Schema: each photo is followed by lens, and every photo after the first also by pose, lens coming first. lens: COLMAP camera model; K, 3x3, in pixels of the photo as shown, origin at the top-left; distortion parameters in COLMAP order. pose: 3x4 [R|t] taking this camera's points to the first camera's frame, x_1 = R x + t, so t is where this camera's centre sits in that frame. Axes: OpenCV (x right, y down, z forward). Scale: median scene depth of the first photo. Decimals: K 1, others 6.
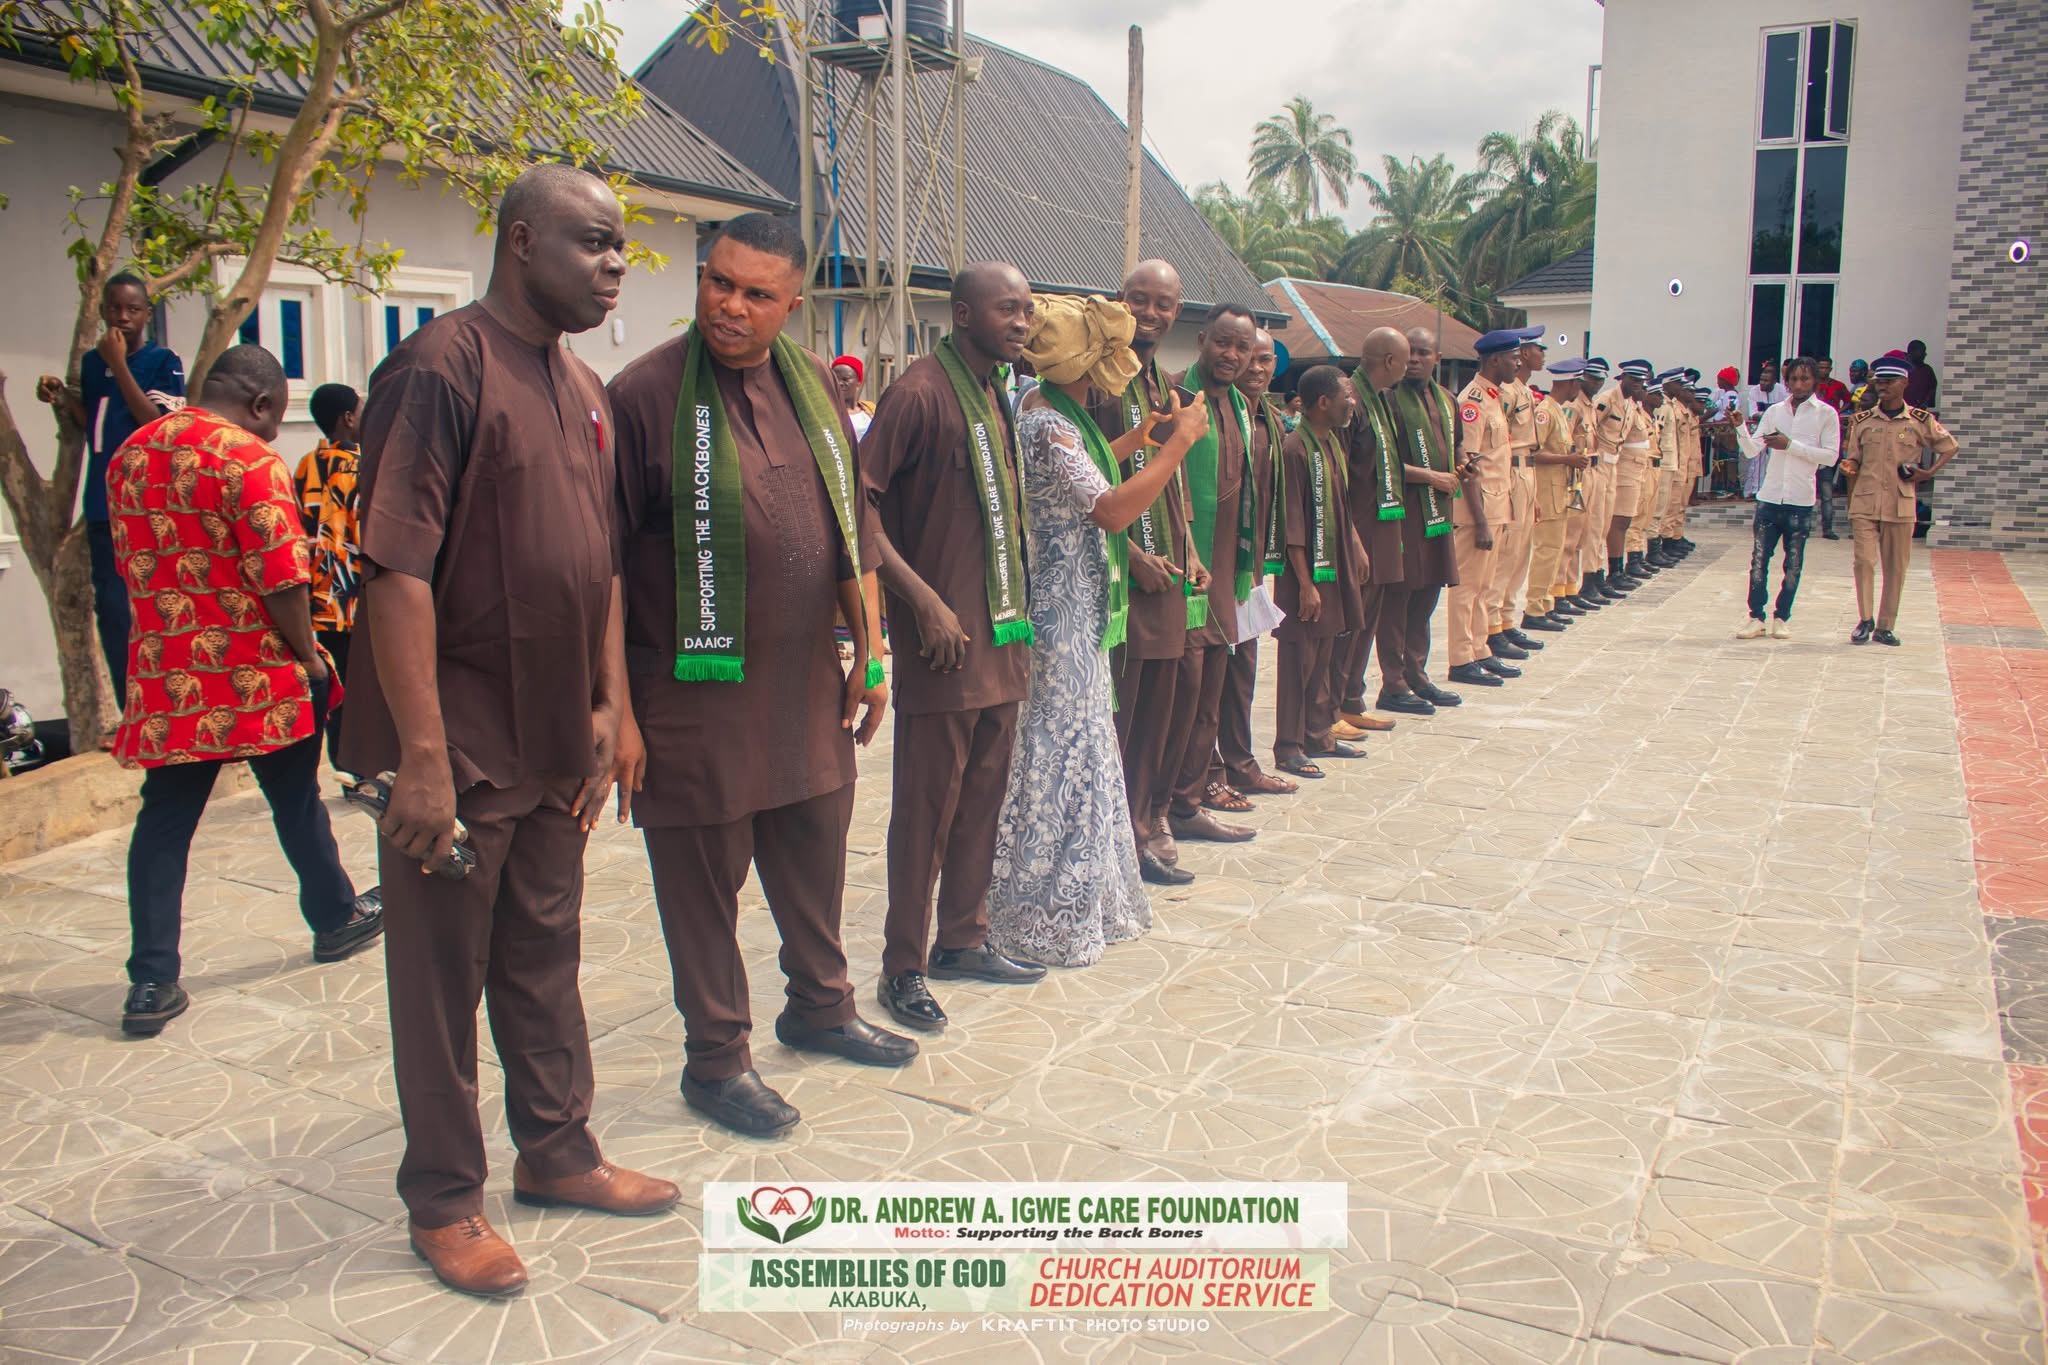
lens RADIAL K [[1620.3, 0, 990.0], [0, 1620.3, 706.0], [0, 0, 1]] dist [-0.174487, 0.112467]
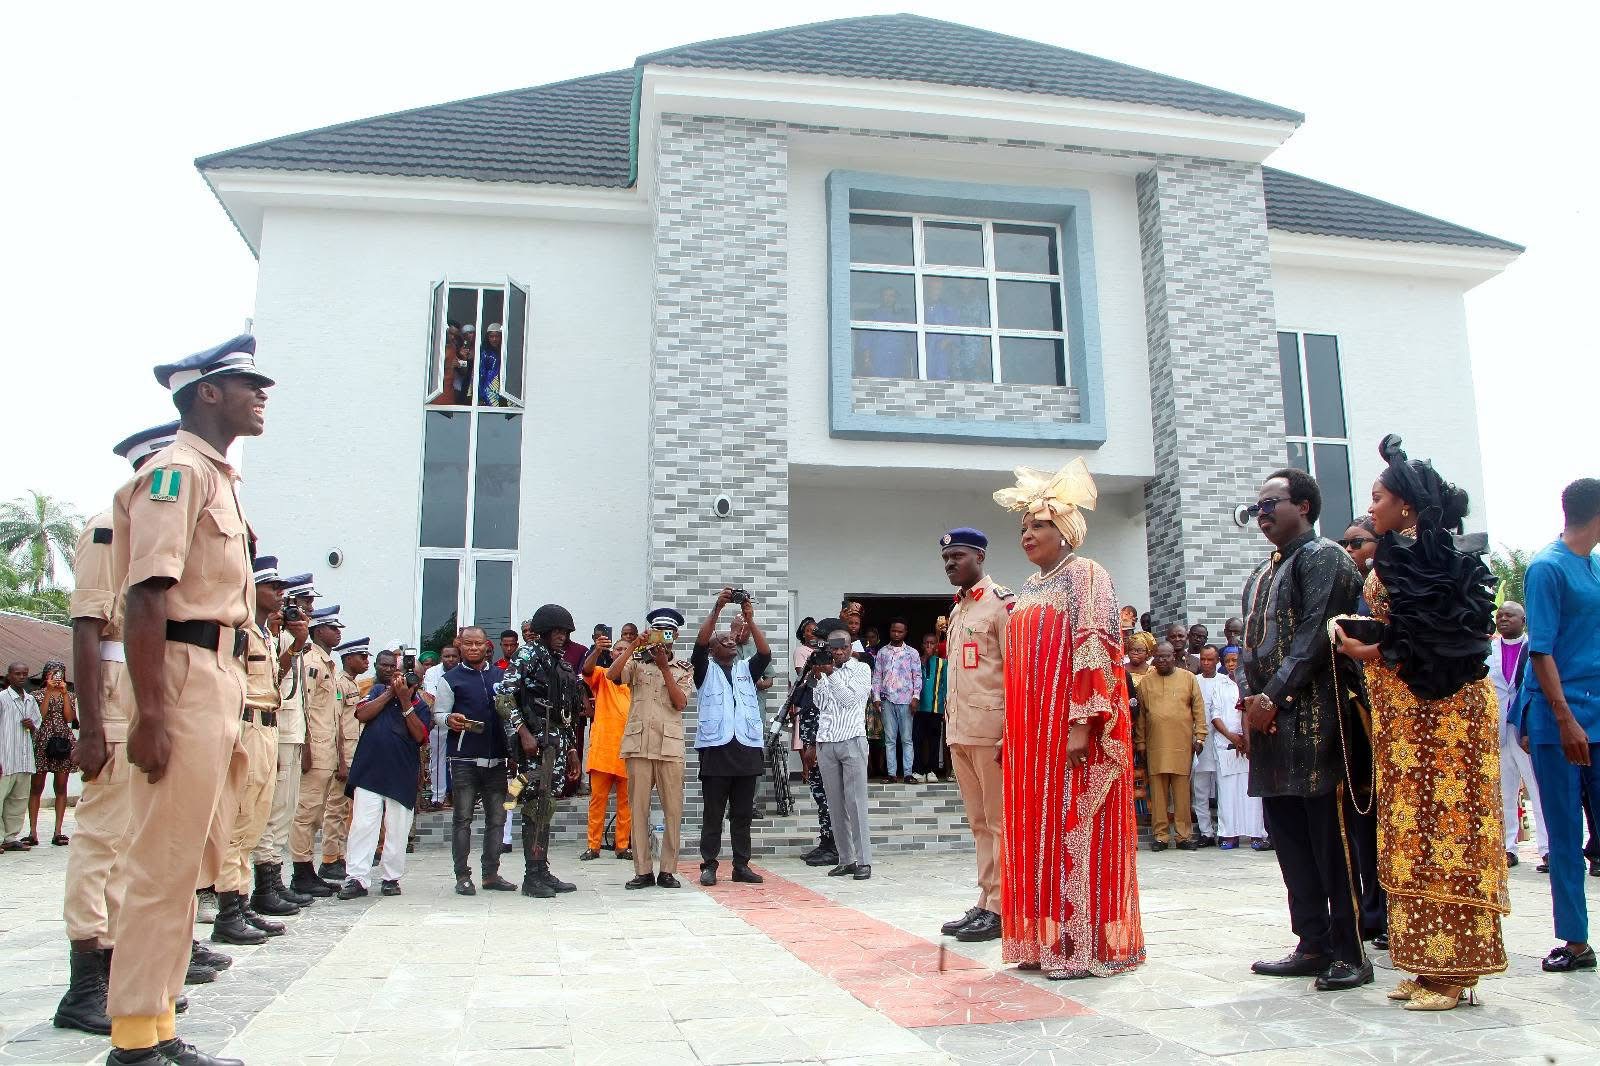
lens RADIAL K [[1265.9, 0, 773.5], [0, 1265.9, 551.3], [0, 0, 1]] dist [-0.174487, 0.112467]
pose [[0.748806, 0.113460, 0.653006, 0.189731], [0.123833, 0.943940, -0.306011, -0.041511], [-0.651118, 0.310006, 0.692778, 0.401576]]
